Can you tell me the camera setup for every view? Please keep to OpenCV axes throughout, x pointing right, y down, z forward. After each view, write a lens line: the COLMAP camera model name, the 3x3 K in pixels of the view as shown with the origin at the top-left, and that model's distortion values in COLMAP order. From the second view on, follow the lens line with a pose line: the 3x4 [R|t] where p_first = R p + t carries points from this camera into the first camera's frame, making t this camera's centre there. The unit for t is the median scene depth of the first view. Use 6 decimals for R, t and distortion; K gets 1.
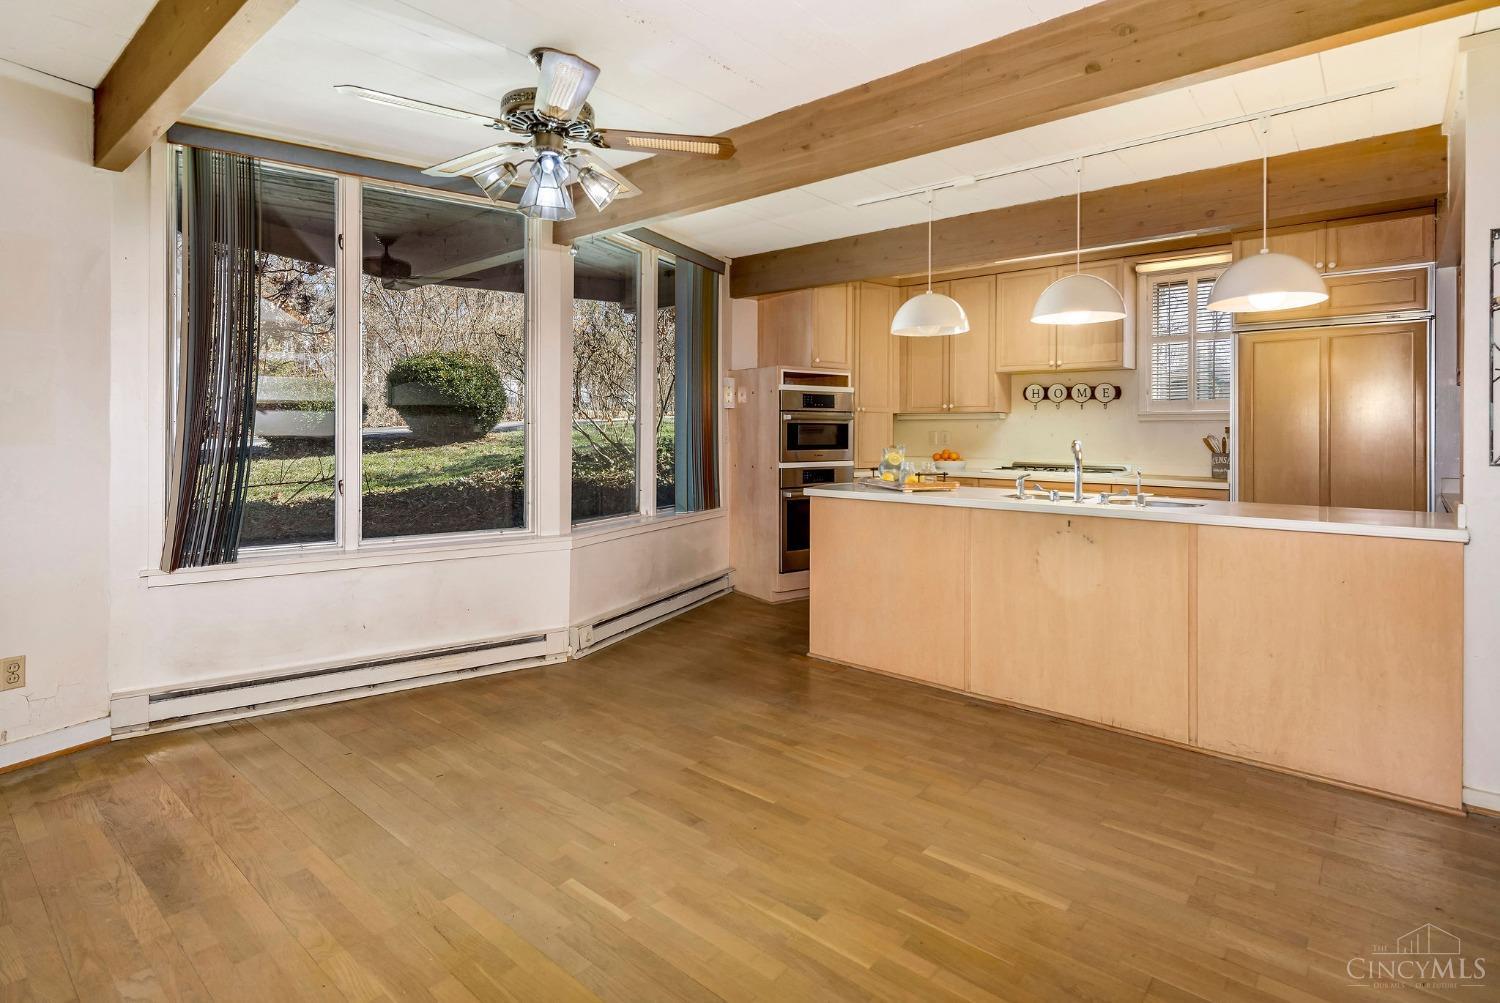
lens RADIAL K [[752.6, 0, 747.3], [0, 752.6, 425.7], [0, 0, 1]] dist [-0.000746, -0.000632]
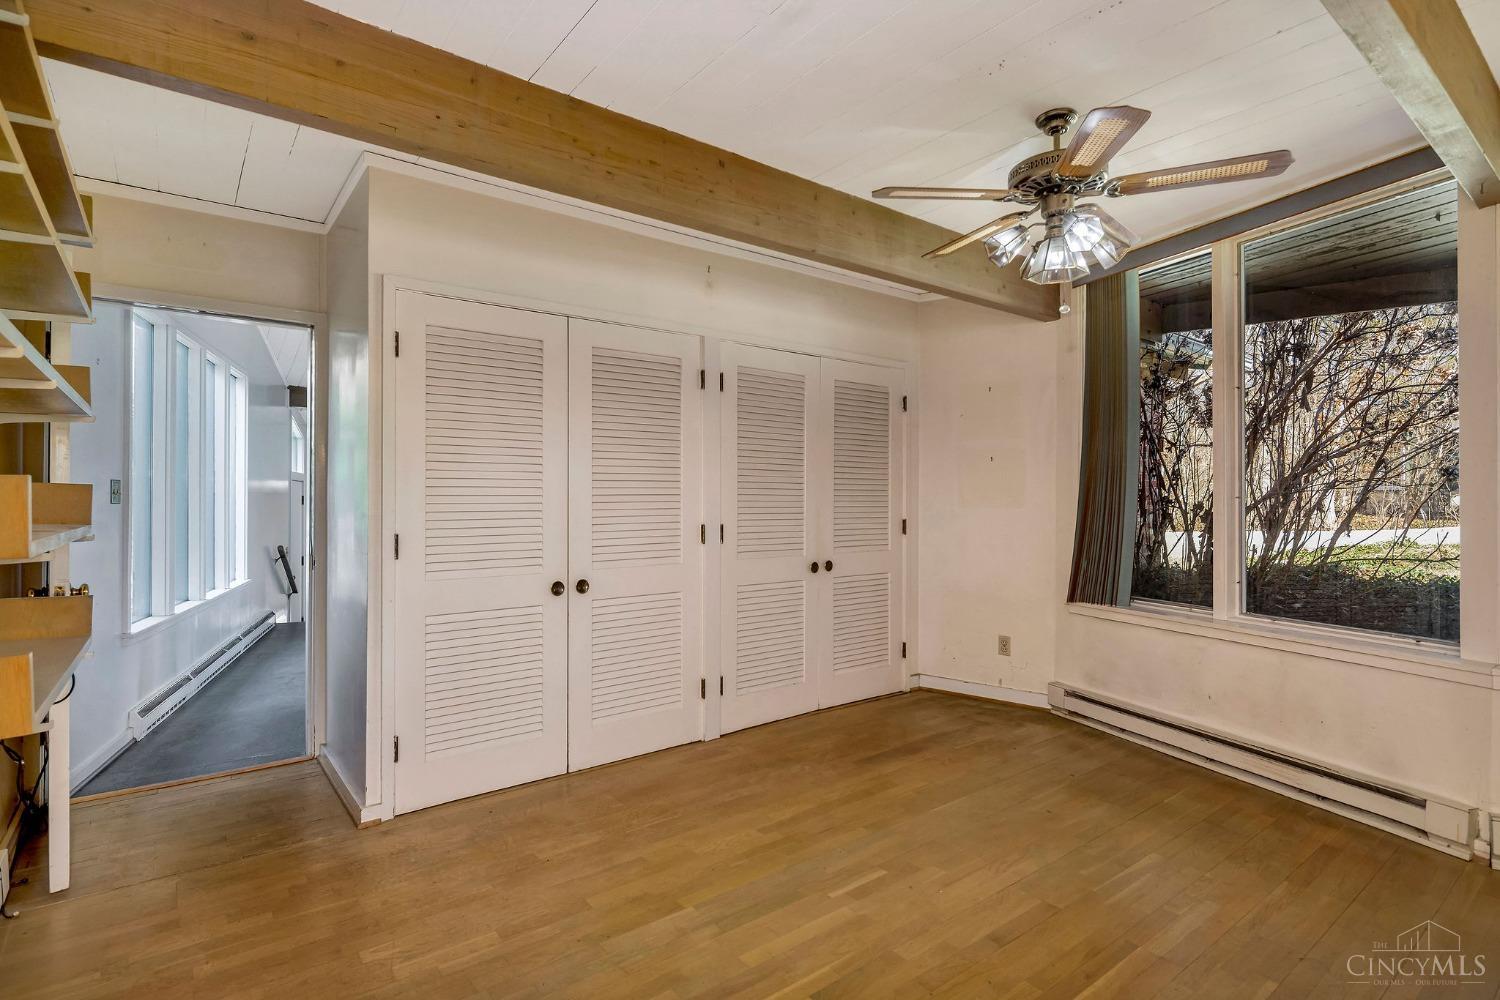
lens RADIAL K [[738.9, 0, 750.0], [0, 738.9, 500.0], [0, 0, 1]] dist [-0.000106, -0.001006]
pose [[-0.206711, -0.002028, -0.978400, 0.609995], [0.003751, 0.999989, -0.002866, 0.007581], [0.978395, -0.004262, -0.206701, 0.653188]]
